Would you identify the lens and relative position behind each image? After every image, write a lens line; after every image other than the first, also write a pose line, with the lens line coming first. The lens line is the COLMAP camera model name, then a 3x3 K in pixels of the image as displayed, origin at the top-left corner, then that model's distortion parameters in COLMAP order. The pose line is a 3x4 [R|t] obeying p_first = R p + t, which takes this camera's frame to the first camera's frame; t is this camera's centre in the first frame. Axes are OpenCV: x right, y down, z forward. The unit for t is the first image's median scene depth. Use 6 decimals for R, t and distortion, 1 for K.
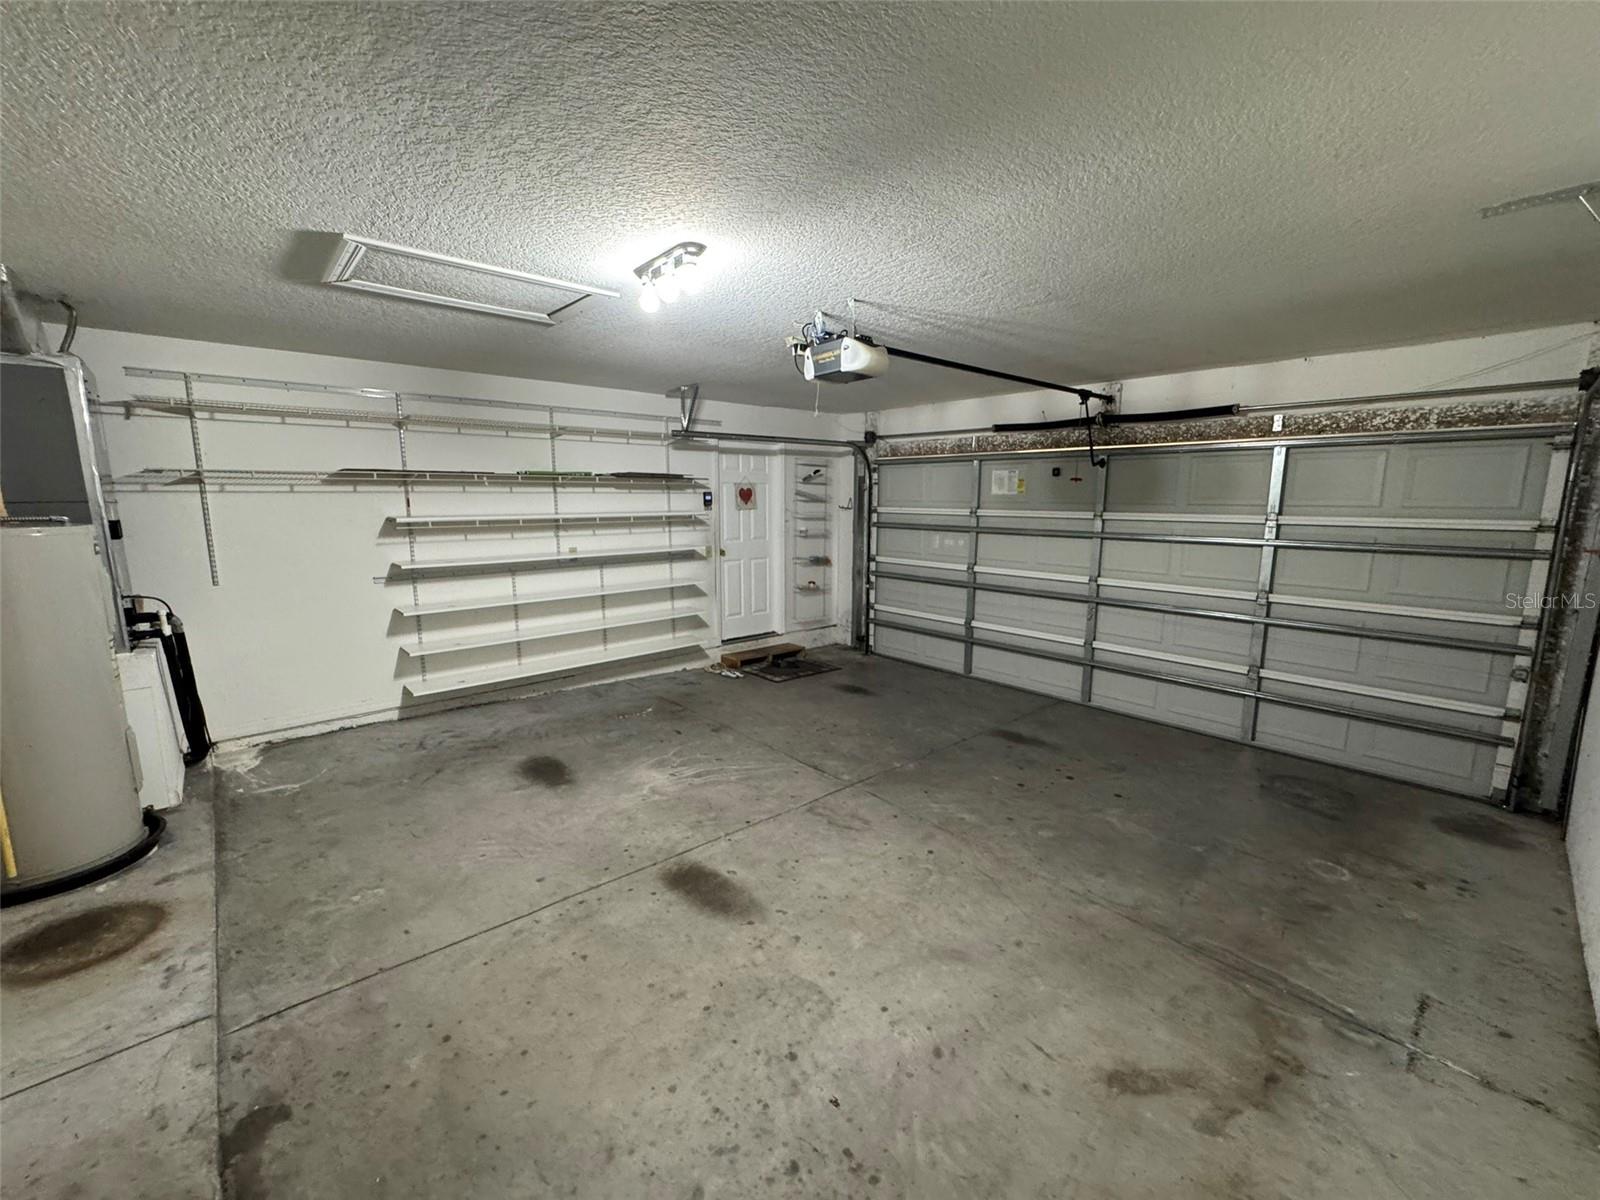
lens RADIAL K [[641.3, 0, 798.4], [0, 641.3, 599.1], [0, 0, 1]] dist [-0.005960, 0.001016]
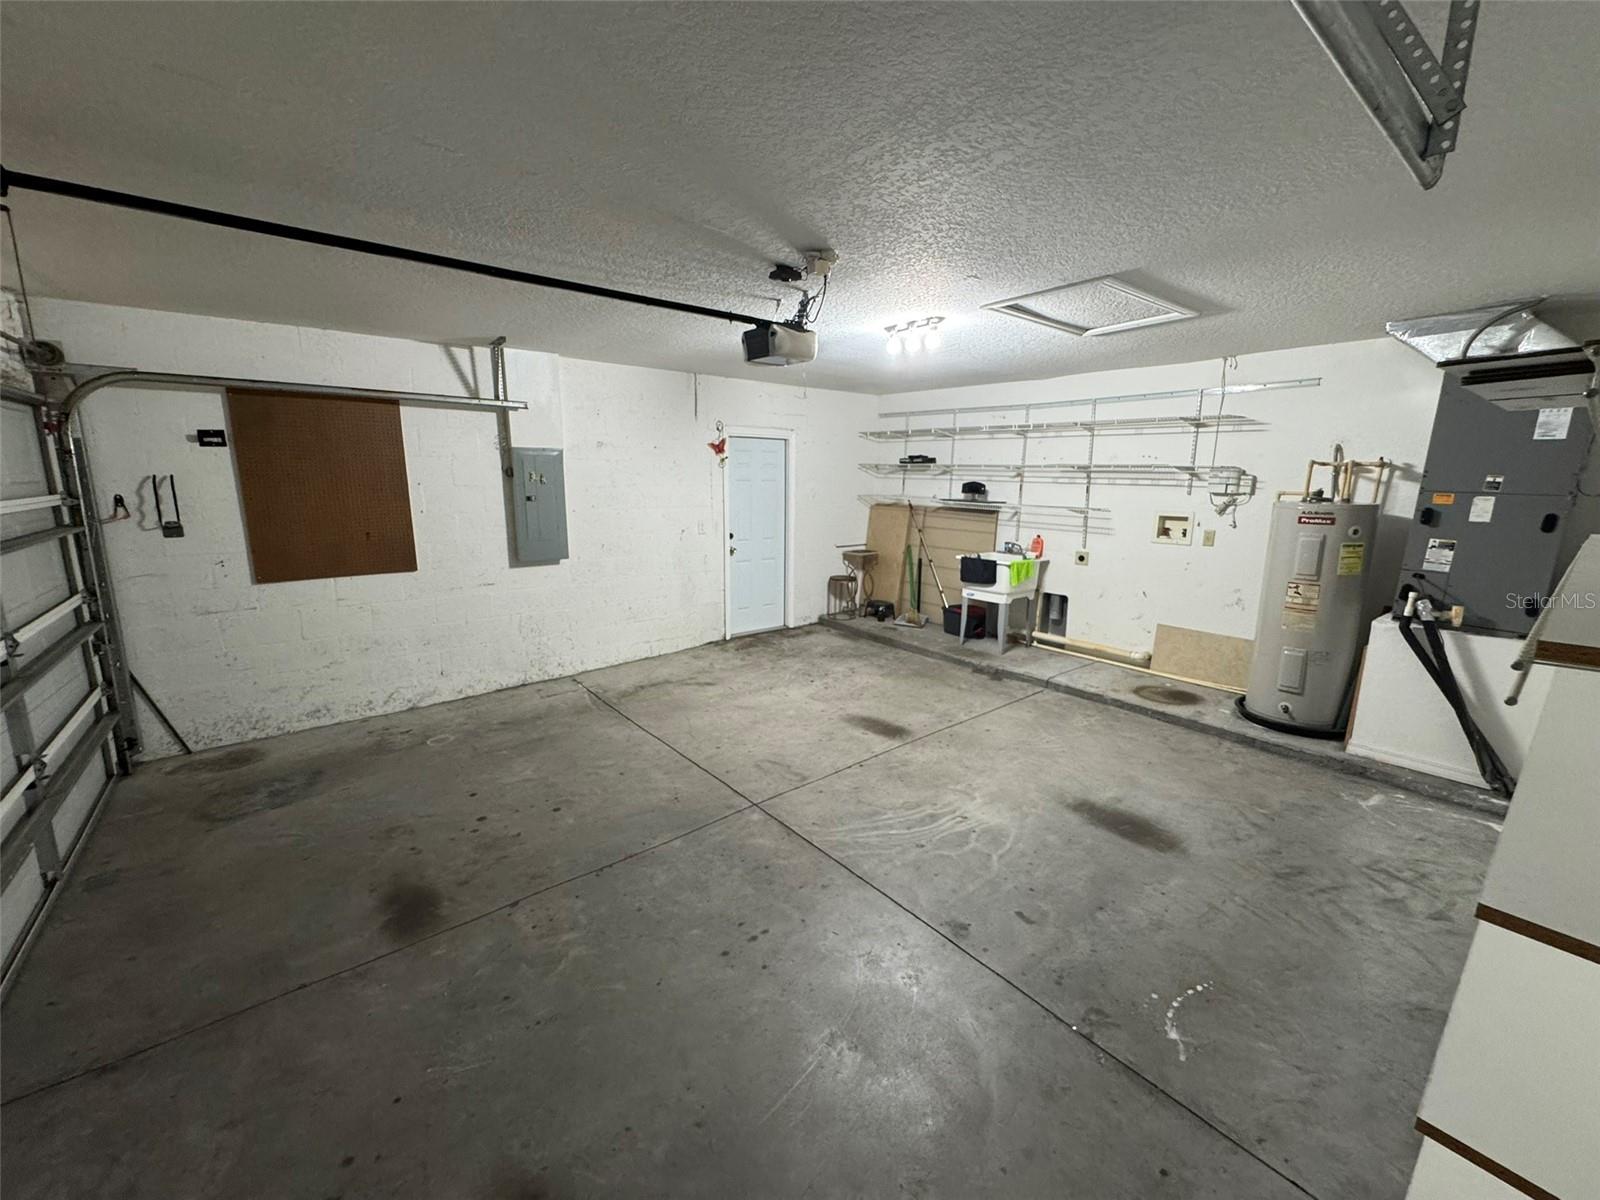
lens RADIAL K [[641.3, 0, 800.6], [0, 641.3, 599.4], [0, 0, 1]] dist [-0.005960, 0.001016]
pose [[-0.997841, -0.025070, 0.060709, -0.033515], [-0.002569, 0.938478, 0.345330, -0.332126], [-0.065632, 0.344428, -0.936516, 2.024310]]
